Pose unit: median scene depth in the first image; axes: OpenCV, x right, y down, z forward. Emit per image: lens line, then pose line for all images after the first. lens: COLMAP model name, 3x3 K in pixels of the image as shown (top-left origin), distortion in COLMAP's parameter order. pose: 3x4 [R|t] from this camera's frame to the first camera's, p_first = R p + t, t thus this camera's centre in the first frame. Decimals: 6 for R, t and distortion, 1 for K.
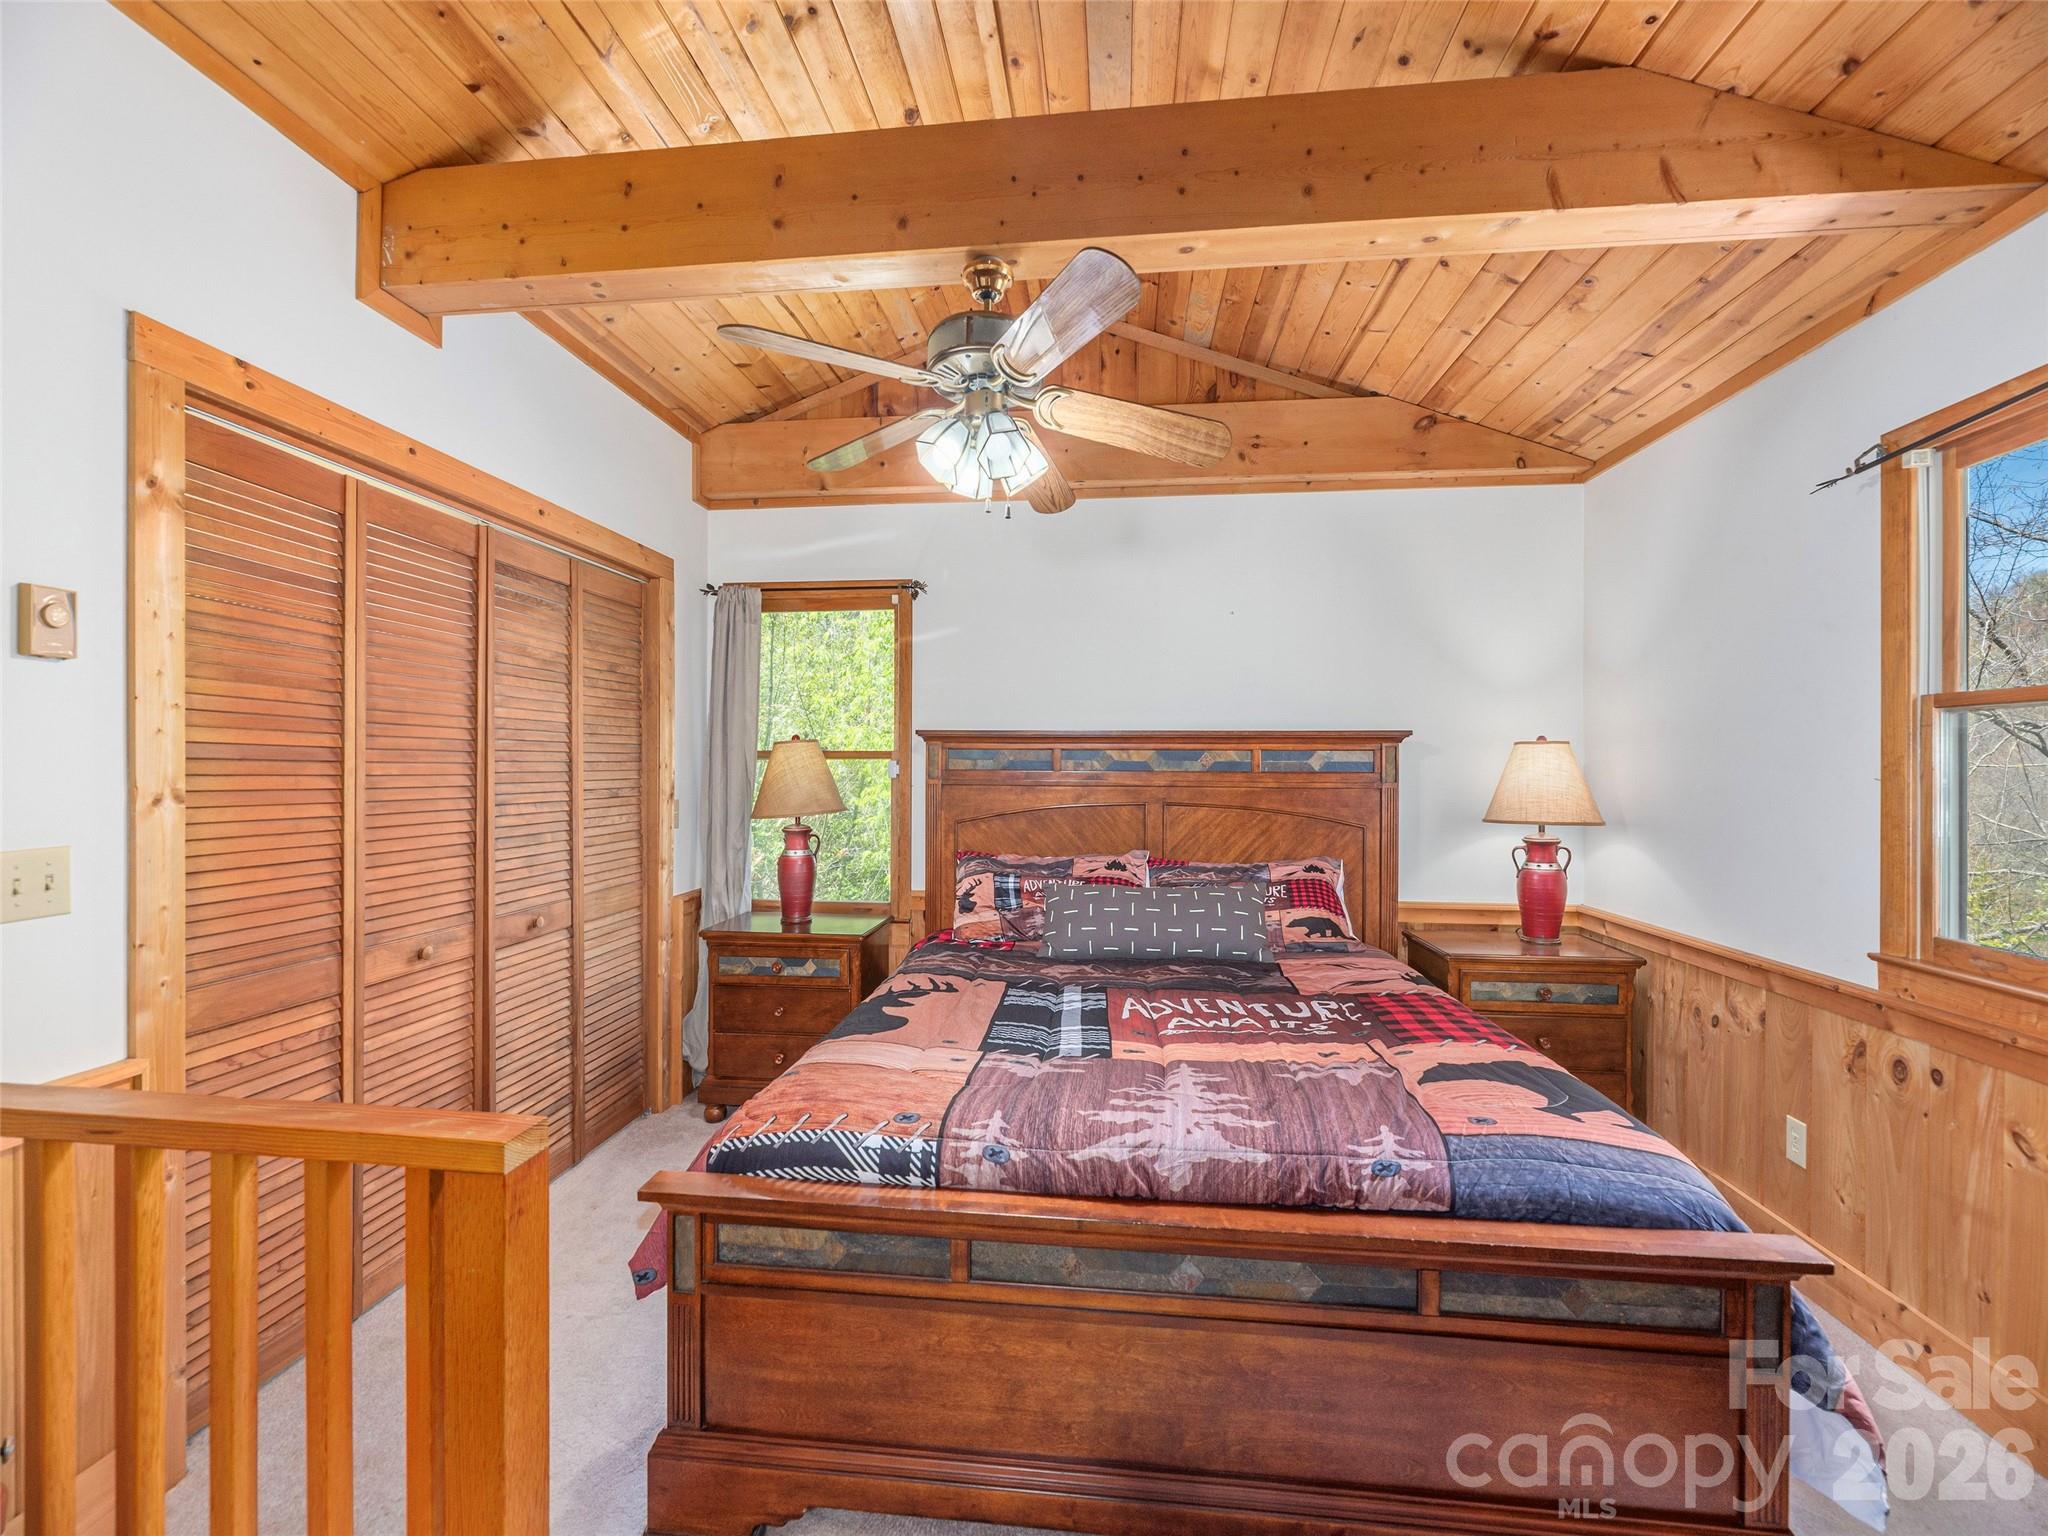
lens RADIAL K [[840.6, 0, 1020.3], [0, 840.6, 770.5], [0, 0, 1]] dist [-0.002489, 0.000426]
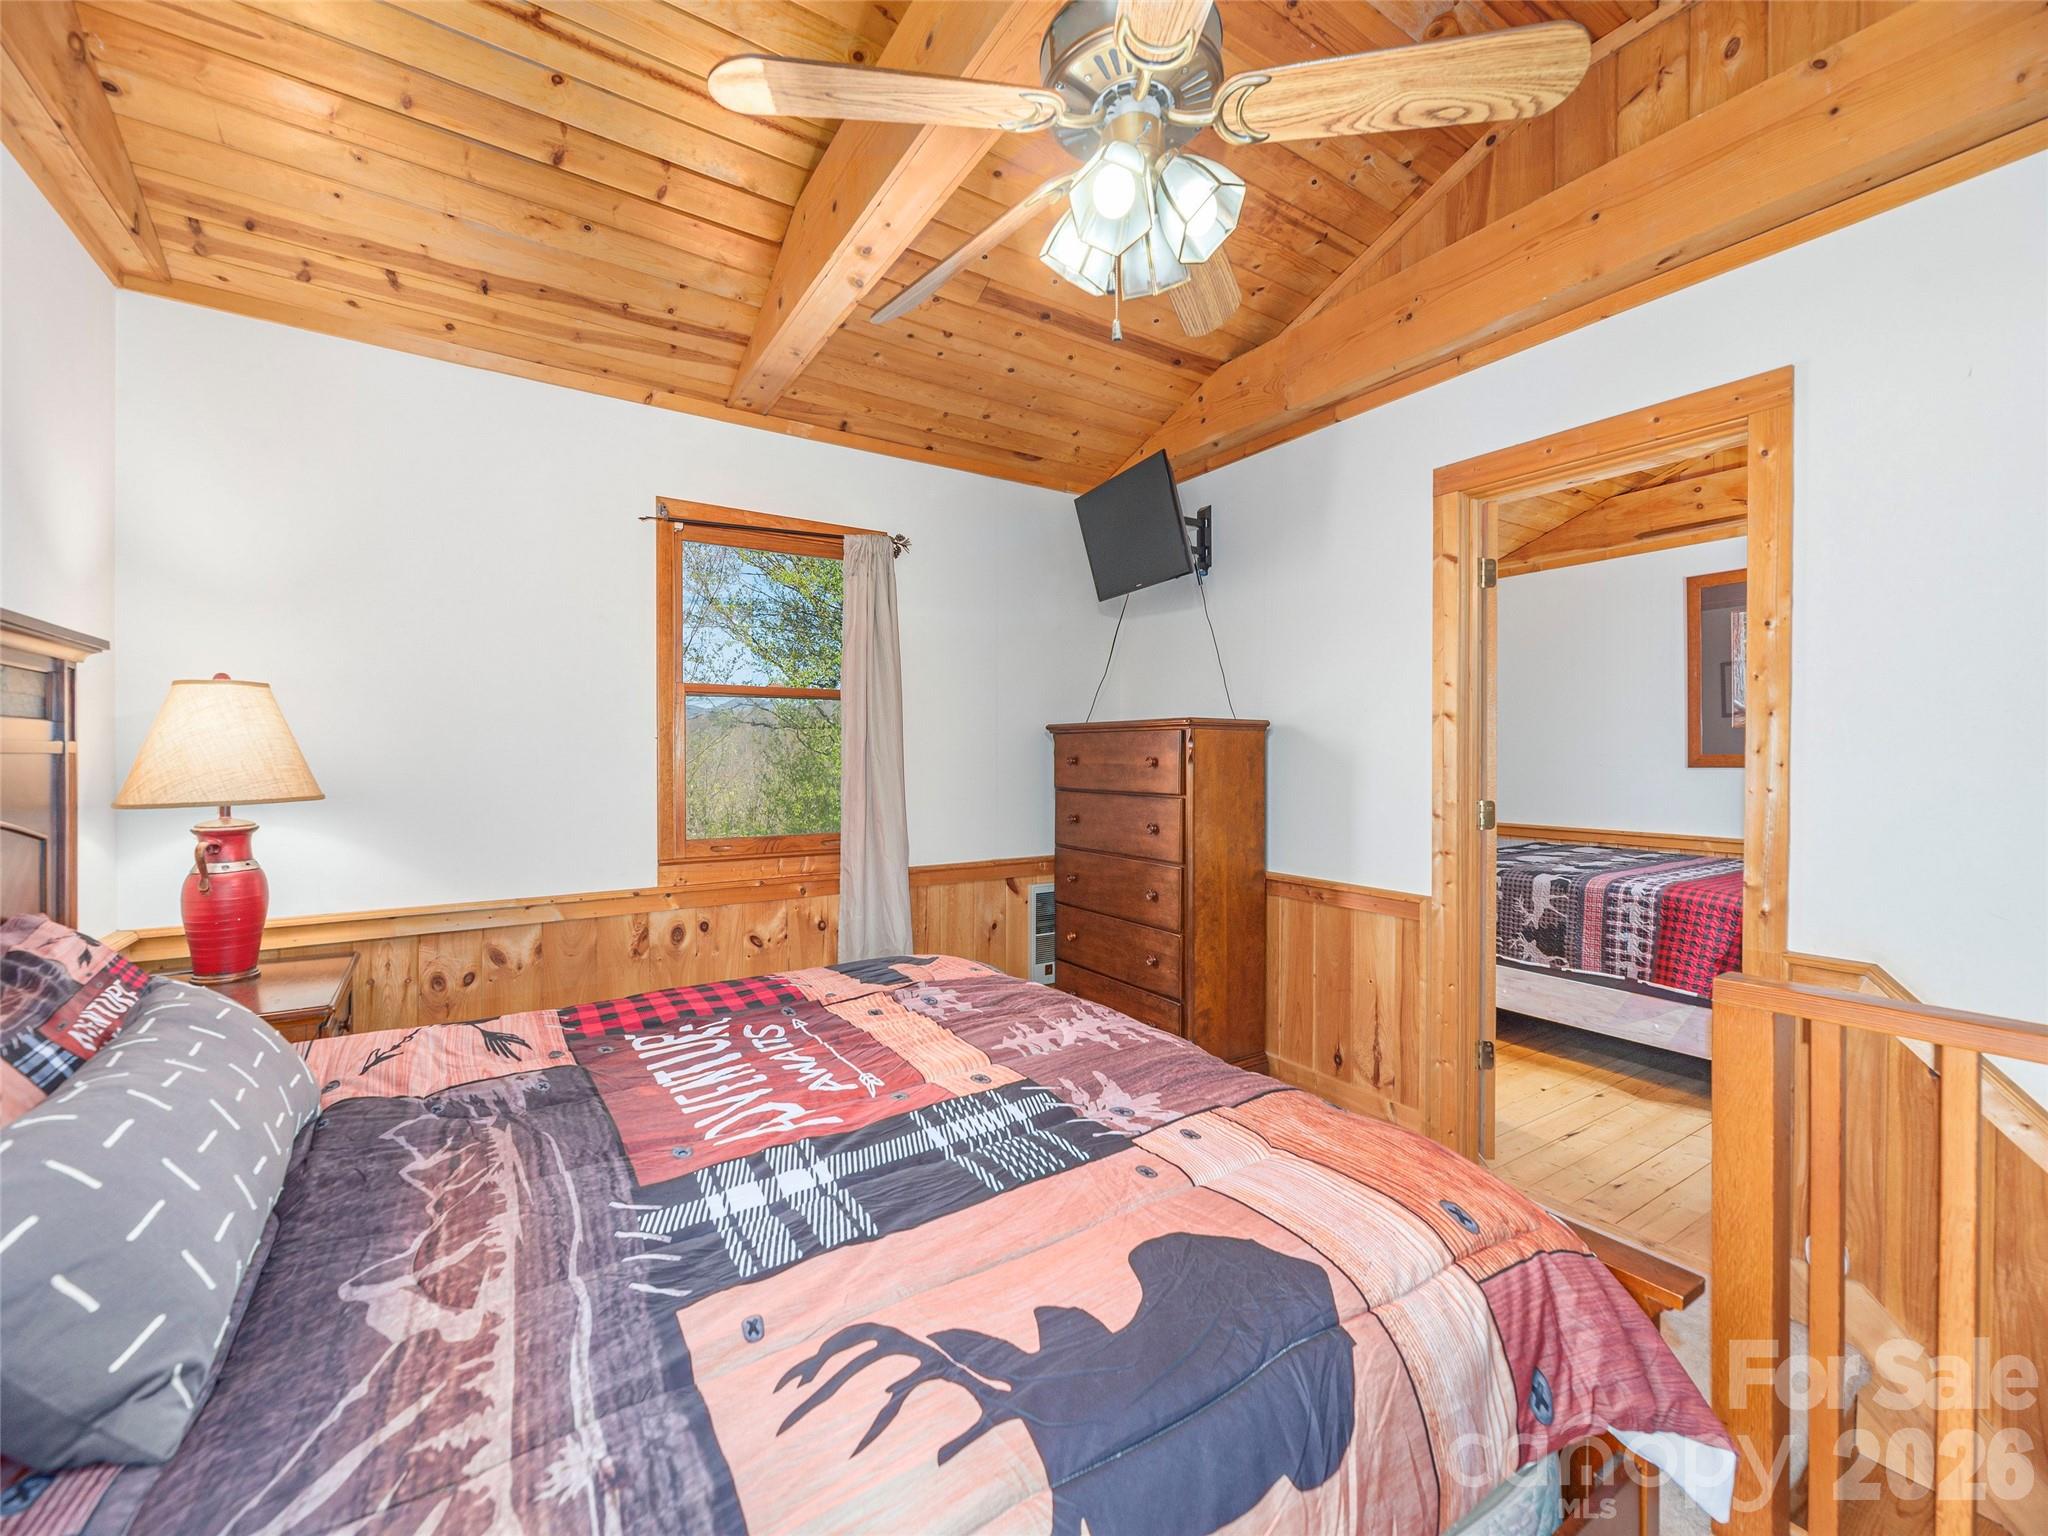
lens RADIAL K [[840.6, 0, 1032.9], [0, 840.6, 758.7], [0, 0, 1]] dist [-0.002489, 0.000426]
pose [[-0.645721, -0.007396, 0.763538, -0.438775], [-0.000580, 0.999958, 0.009195, 0.028977], [-0.763573, 0.005495, -0.645698, 1.323077]]
